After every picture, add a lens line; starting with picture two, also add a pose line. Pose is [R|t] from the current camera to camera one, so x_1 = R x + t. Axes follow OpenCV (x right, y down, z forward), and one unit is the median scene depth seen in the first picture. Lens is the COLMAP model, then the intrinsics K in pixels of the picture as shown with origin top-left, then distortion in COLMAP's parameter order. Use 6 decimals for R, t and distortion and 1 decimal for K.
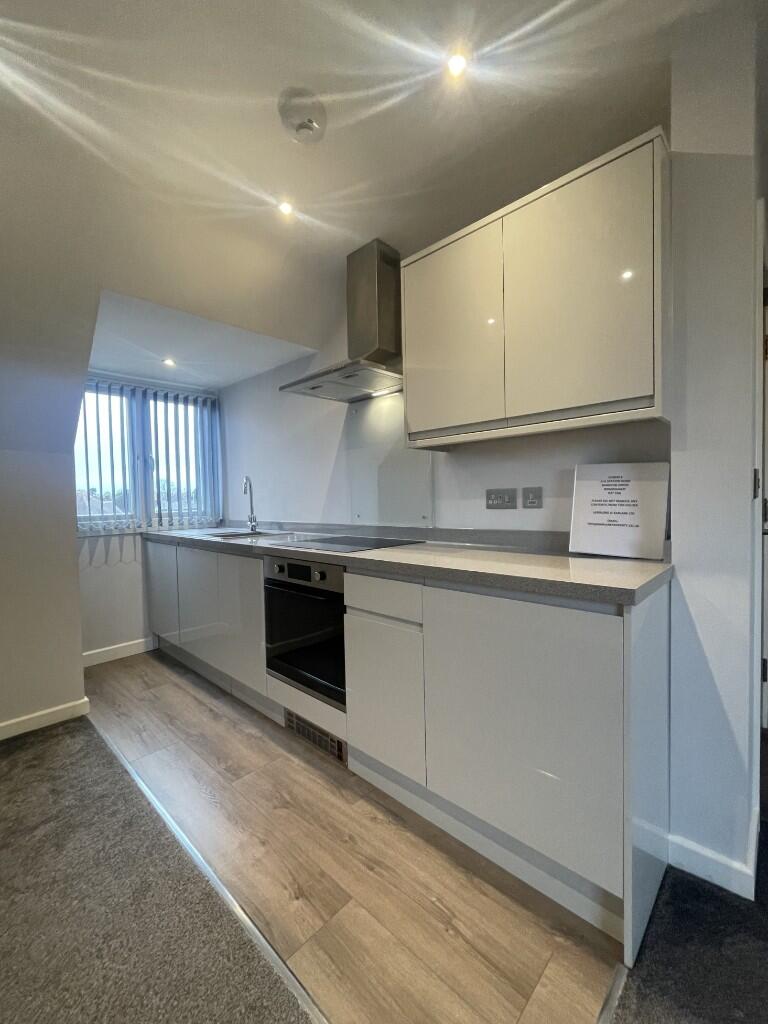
lens RADIAL K [[450.3, 0, 384.0], [0, 450.3, 512.0], [0, 0, 1]] dist [-0.001831, -0.000623]
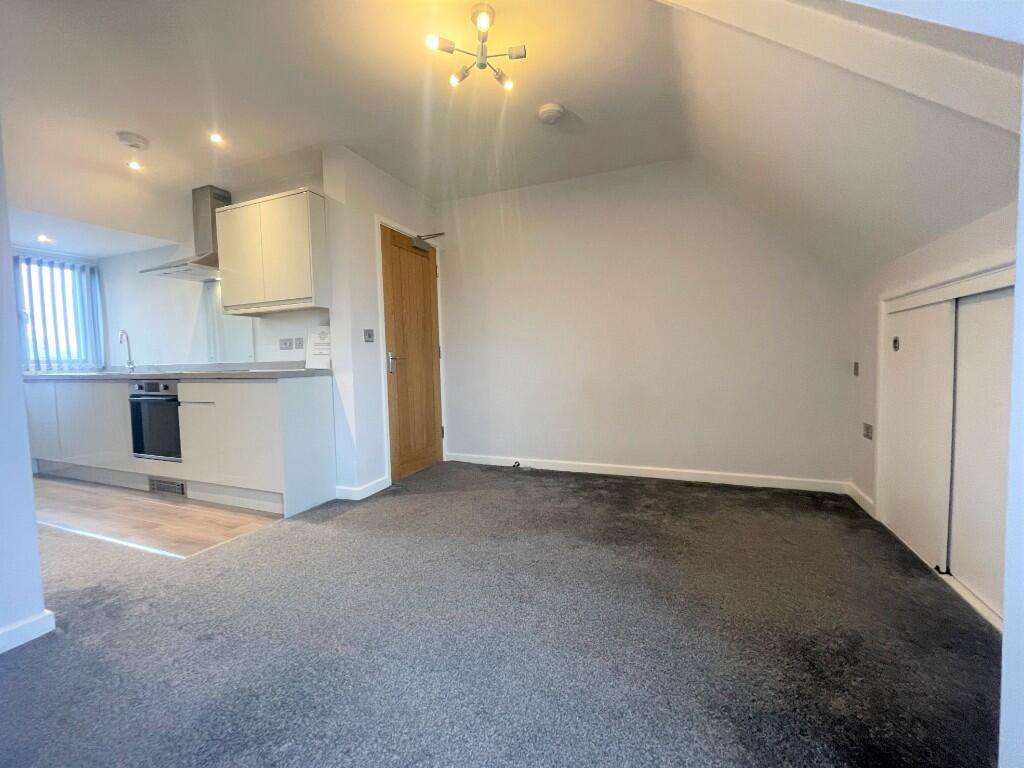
lens RADIAL K [[450.3, 0, 533.7], [0, 450.3, 383.5], [0, 0, 1]] dist [-0.001831, -0.000623]
pose [[0.928107, -0.019972, 0.371778, 0.441224], [0.014108, 0.999730, 0.018488, 0.096348], [-0.372047, -0.011914, 0.928138, -0.933082]]
